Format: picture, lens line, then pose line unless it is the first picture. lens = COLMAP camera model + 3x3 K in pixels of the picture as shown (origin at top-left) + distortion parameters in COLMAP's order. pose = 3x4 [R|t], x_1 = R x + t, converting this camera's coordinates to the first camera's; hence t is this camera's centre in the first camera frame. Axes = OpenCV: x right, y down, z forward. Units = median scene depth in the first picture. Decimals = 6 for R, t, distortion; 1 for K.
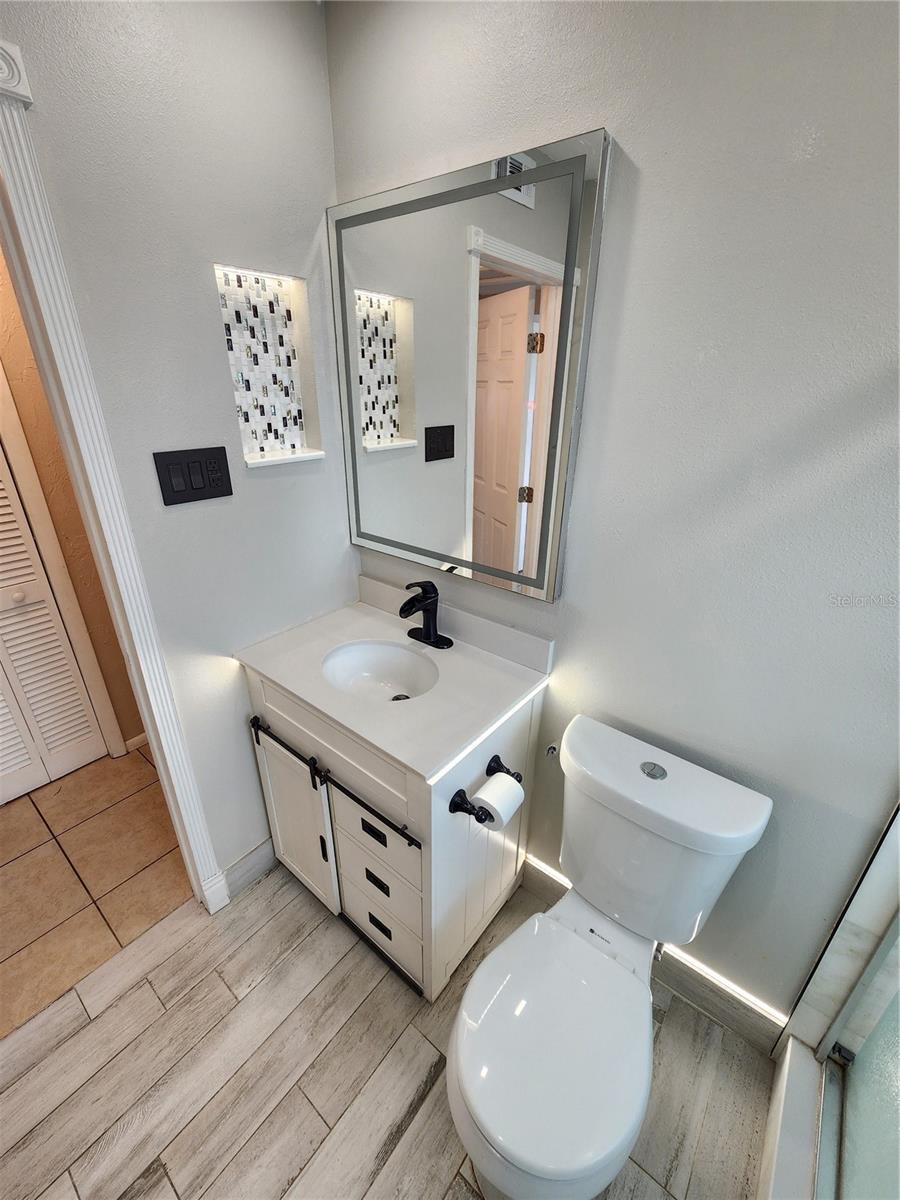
lens RADIAL K [[496.9, 0, 456.9], [0, 496.9, 602.2], [0, 0, 1]] dist [-0.000547, 0.001681]
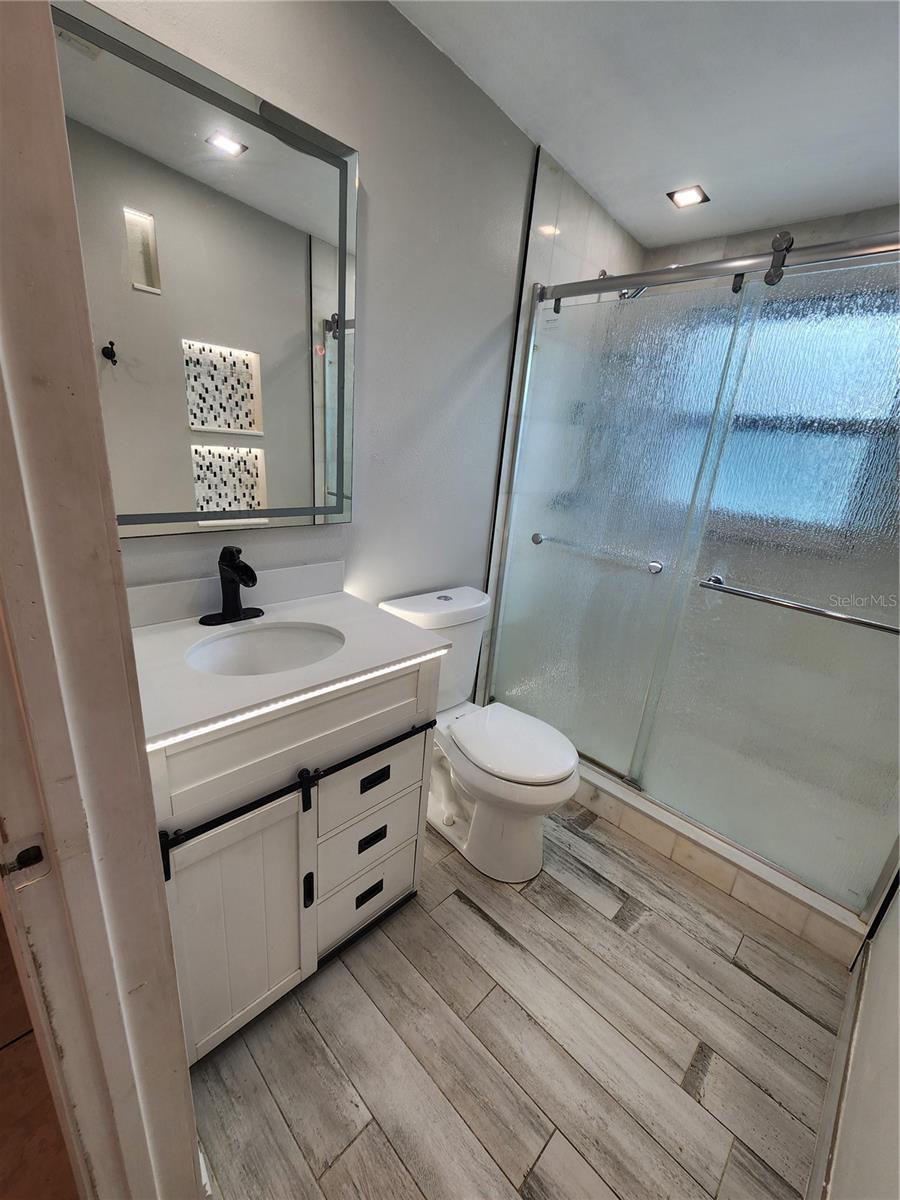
lens RADIAL K [[496.9, 0, 443.4], [0, 496.9, 599.8], [0, 0, 1]] dist [-0.000547, 0.001681]
pose [[0.115373, -0.319744, 0.940454, -0.935762], [0.333519, 0.904282, 0.266530, -0.071121], [-0.935657, 0.282909, 0.210971, 0.554999]]
